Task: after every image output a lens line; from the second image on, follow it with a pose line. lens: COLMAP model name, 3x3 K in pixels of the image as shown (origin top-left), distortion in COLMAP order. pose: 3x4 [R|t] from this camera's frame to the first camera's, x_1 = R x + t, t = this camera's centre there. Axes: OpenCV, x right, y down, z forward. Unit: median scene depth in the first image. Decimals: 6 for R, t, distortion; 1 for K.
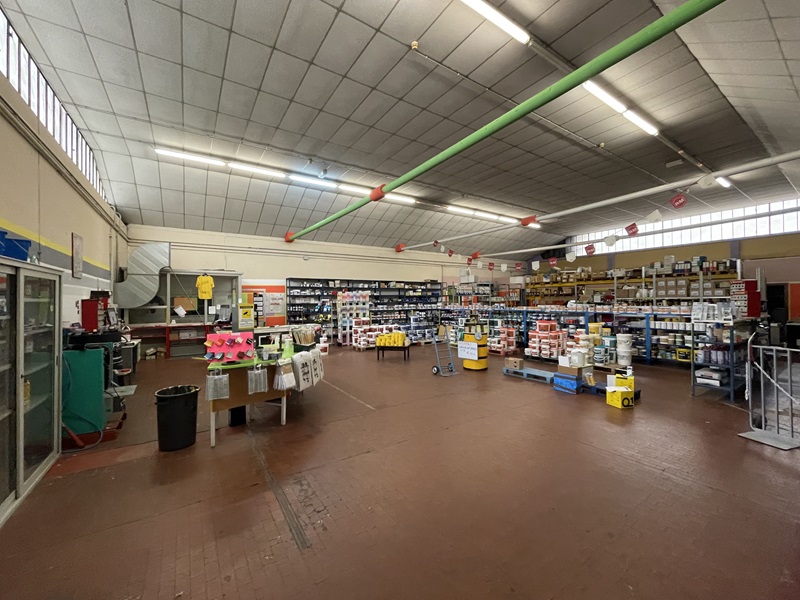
lens RADIAL K [[322.3, 0, 400.0], [0, 322.3, 299.9], [0, 0, 1]] dist [-0.003107, -0.000422]
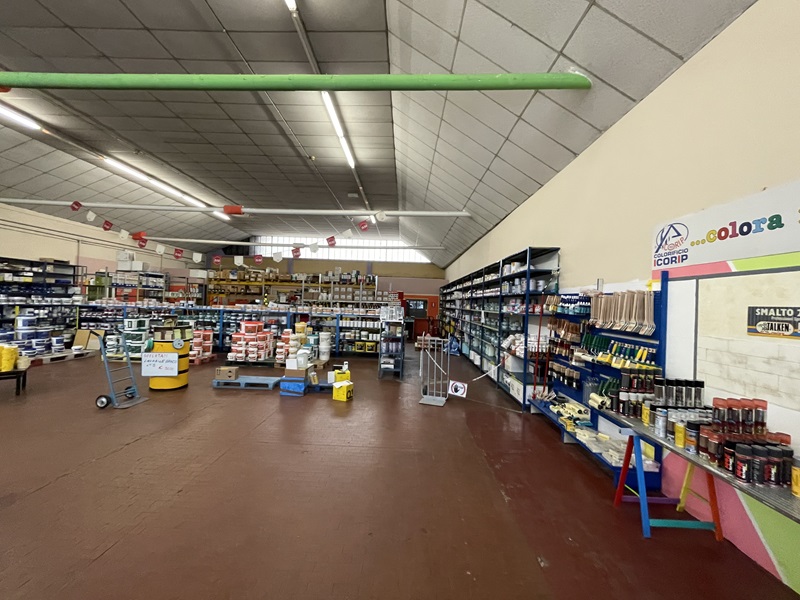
lens RADIAL K [[322.3, 0, 402.4], [0, 322.3, 299.4], [0, 0, 1]] dist [-0.003107, -0.000422]
pose [[0.567689, 0.039303, 0.822304, -0.076453], [-0.042393, 0.998930, -0.018479, 0.000281], [-0.822151, -0.024370, 0.568748, 0.131594]]
